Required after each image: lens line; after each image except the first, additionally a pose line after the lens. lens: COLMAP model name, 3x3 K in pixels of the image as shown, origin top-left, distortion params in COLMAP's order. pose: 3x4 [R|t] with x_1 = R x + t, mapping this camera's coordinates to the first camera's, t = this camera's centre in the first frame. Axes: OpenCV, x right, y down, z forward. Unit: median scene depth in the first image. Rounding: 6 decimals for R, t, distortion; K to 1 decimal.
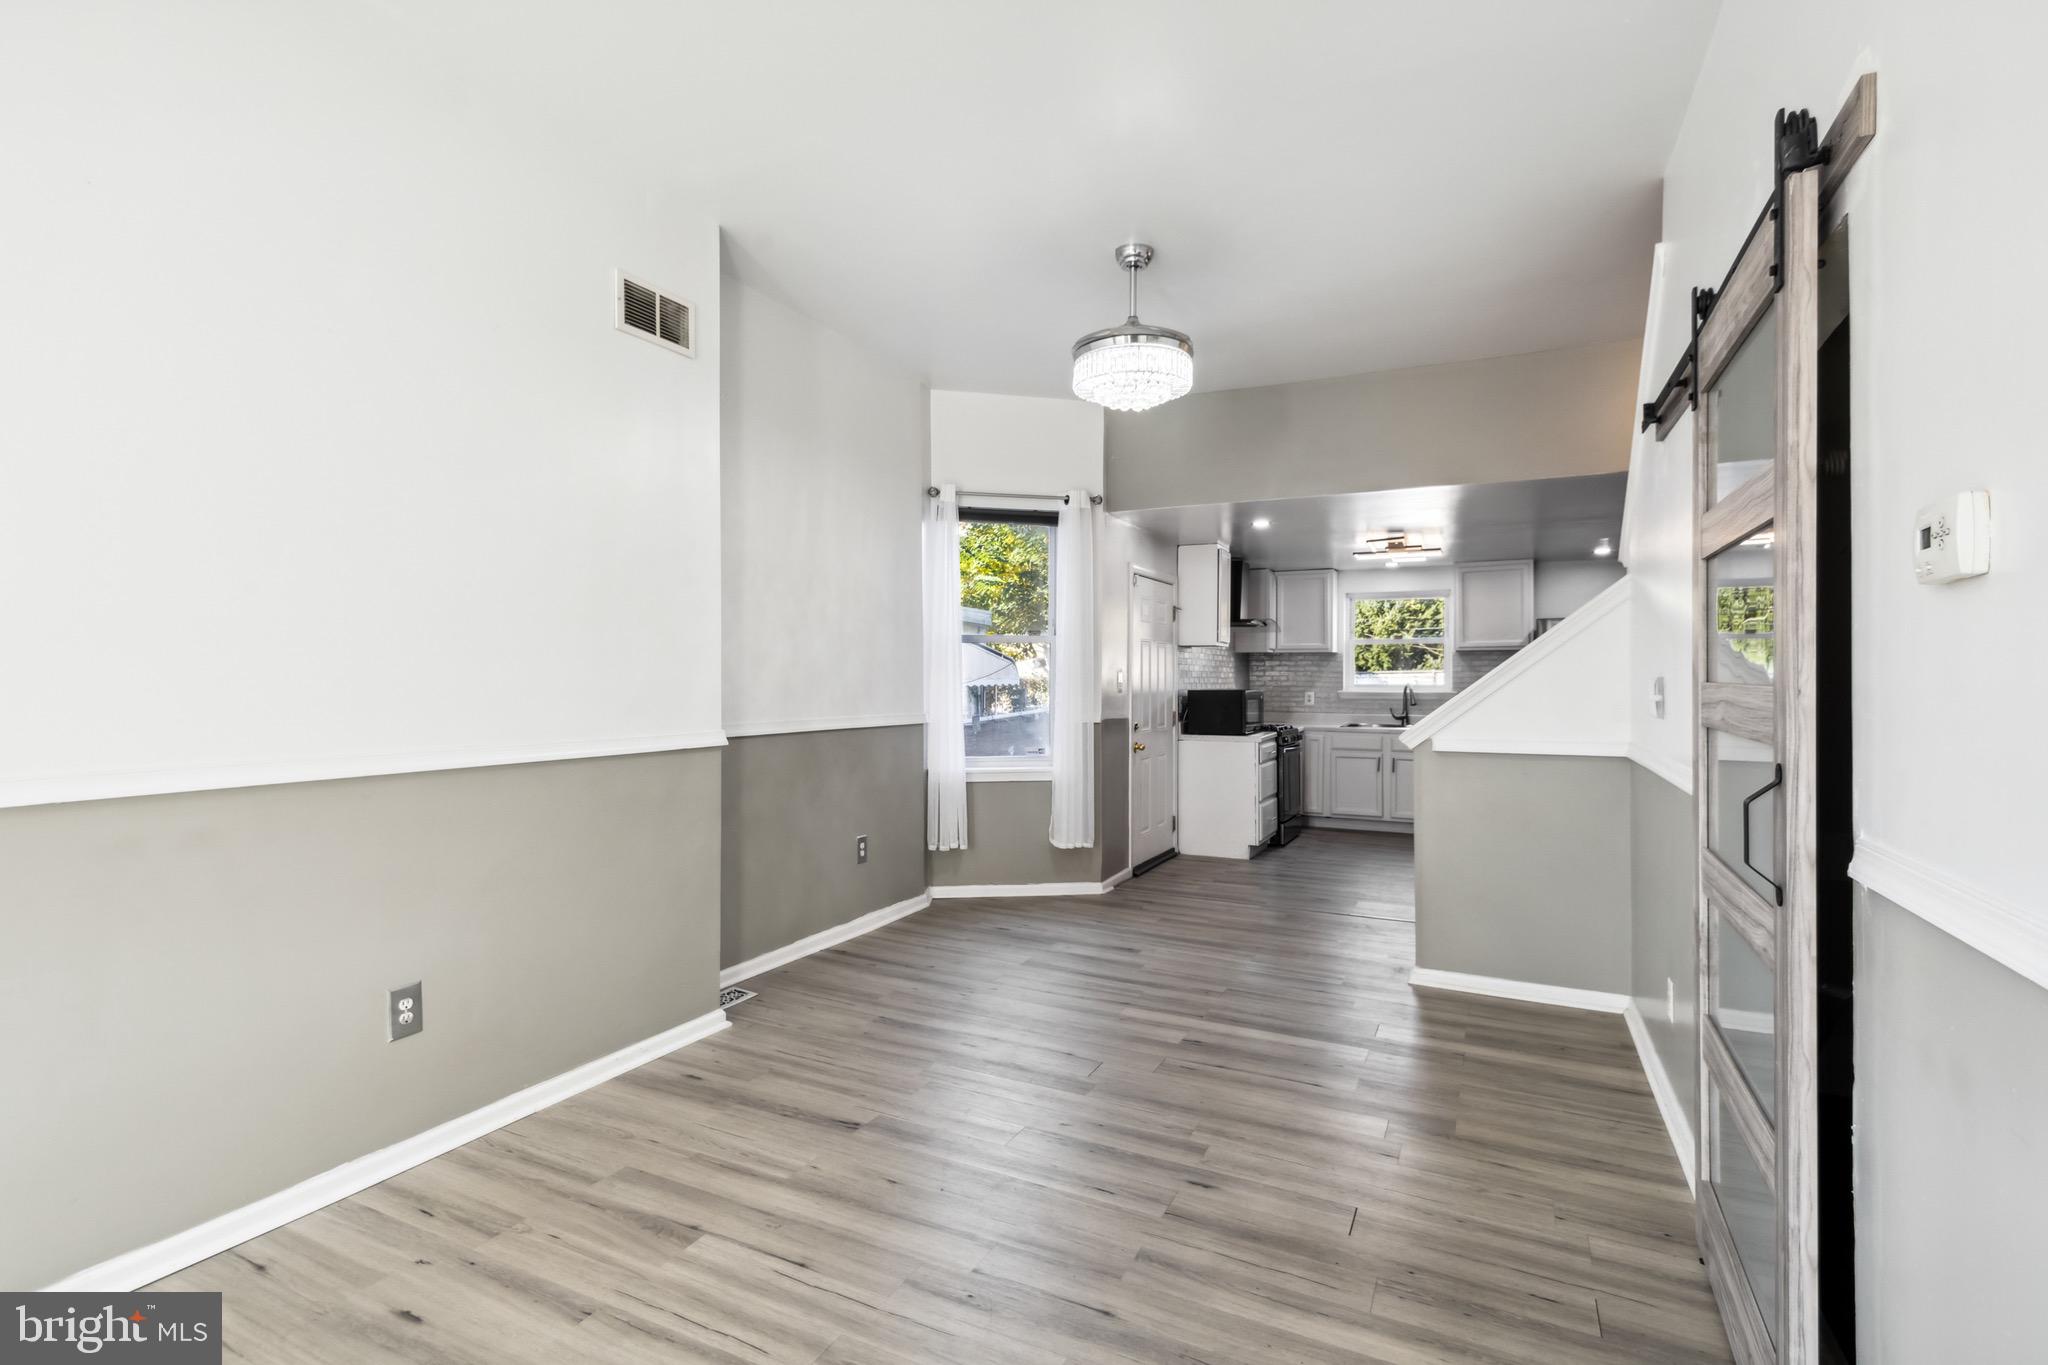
lens RADIAL K [[950.2, 0, 1015.9], [0, 950.2, 672.8], [0, 0, 1]] dist [-0.028884, -0.000425]
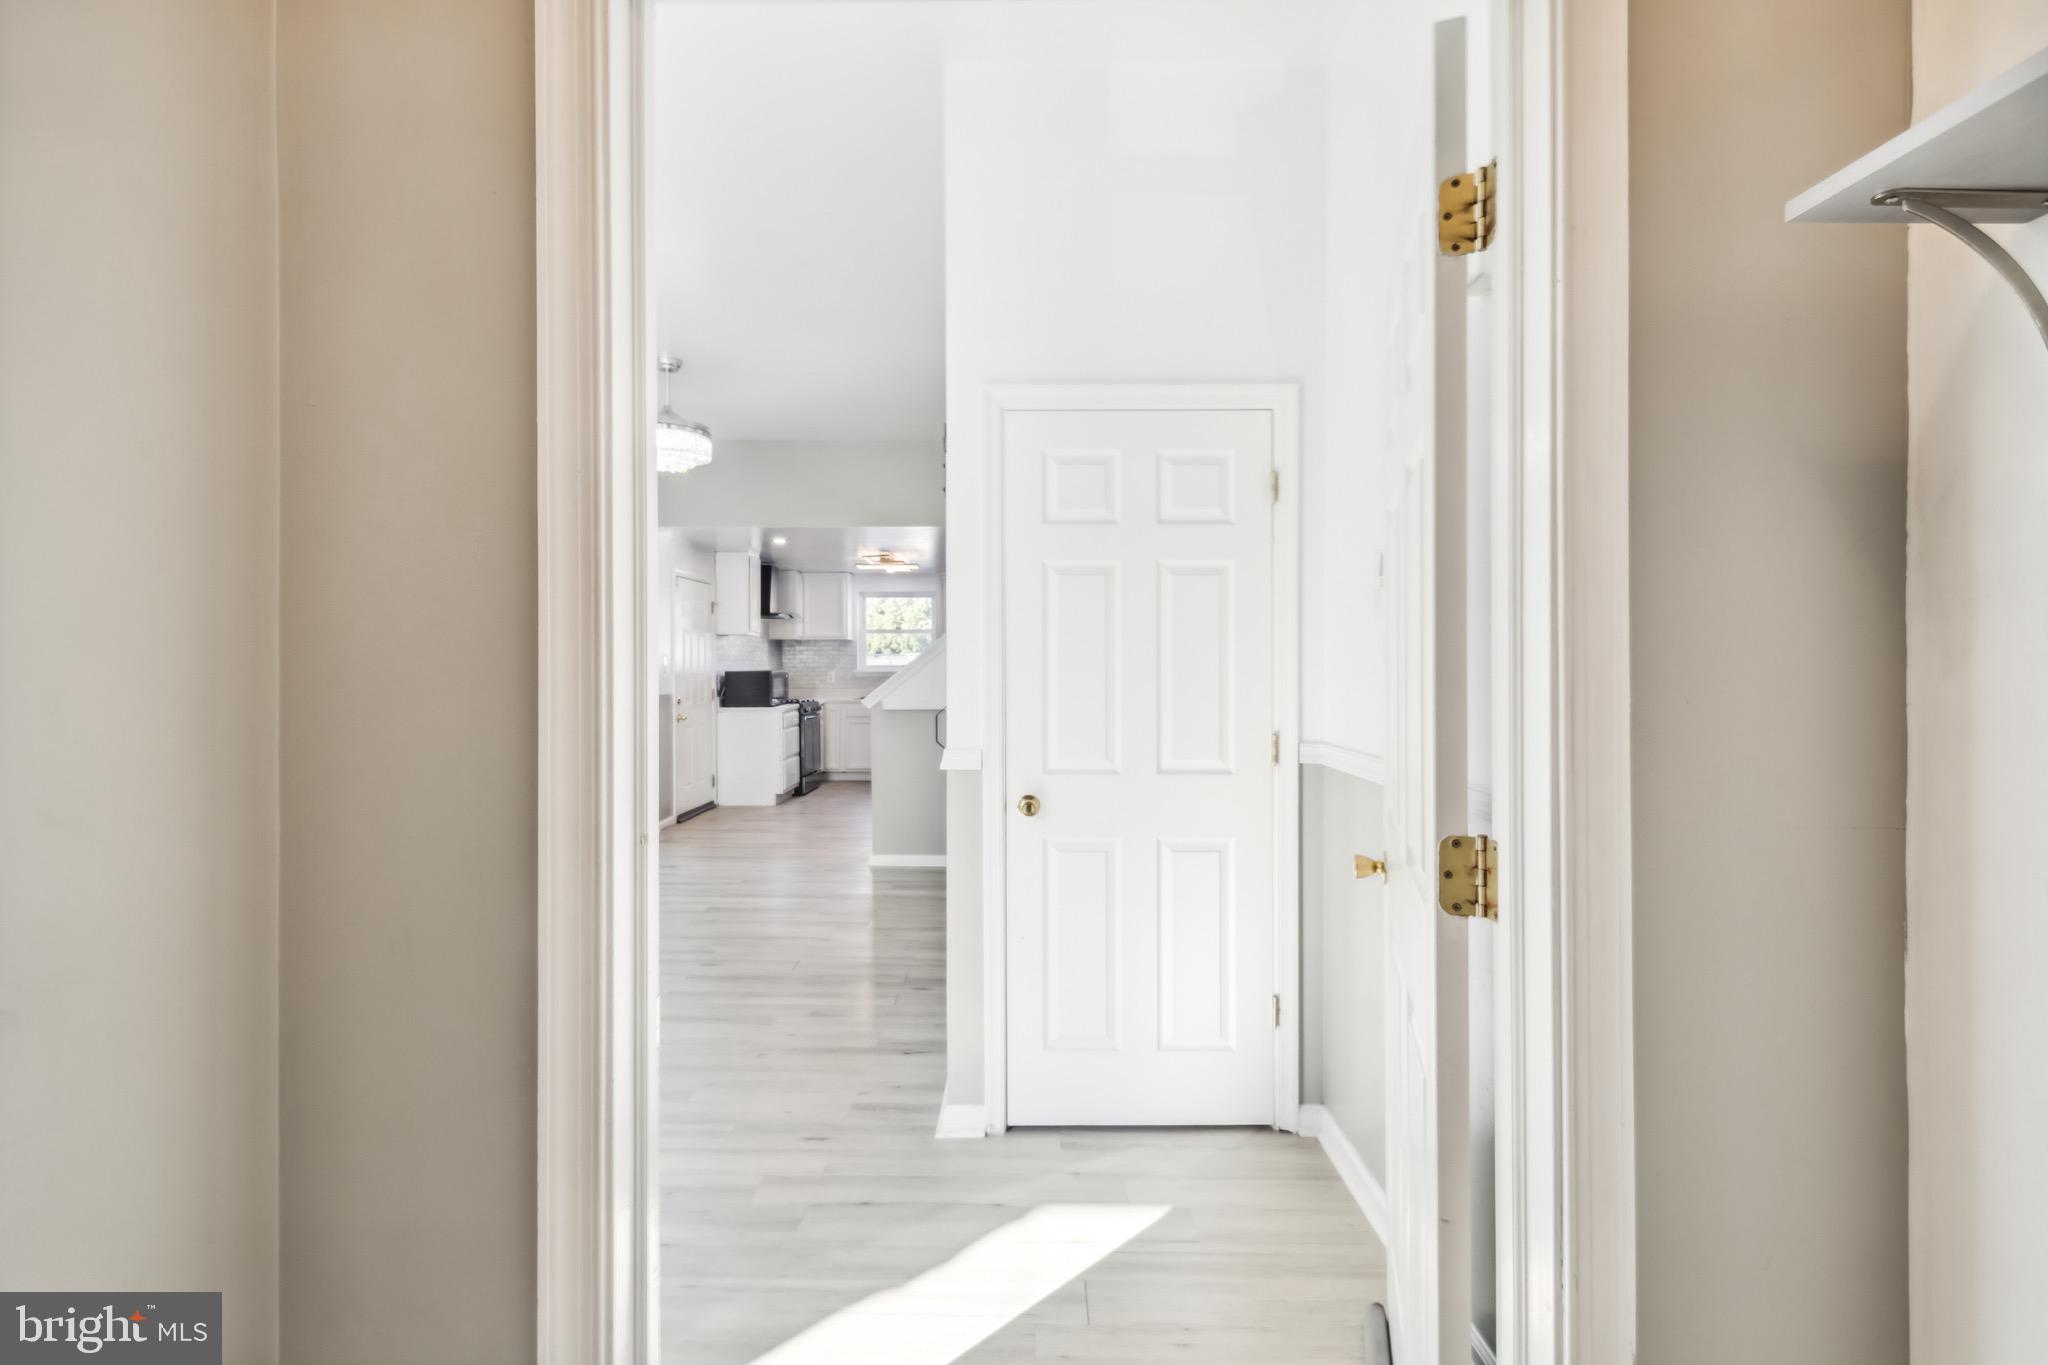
lens RADIAL K [[950.2, 0, 1015.9], [0, 950.2, 672.8], [0, 0, 1]] dist [-0.028884, -0.000425]
pose [[0.898607, -0.009181, 0.438659, -0.015737], [0.000756, 0.999812, 0.019378, -0.002567], [-0.438754, -0.017081, 0.898445, -0.250480]]
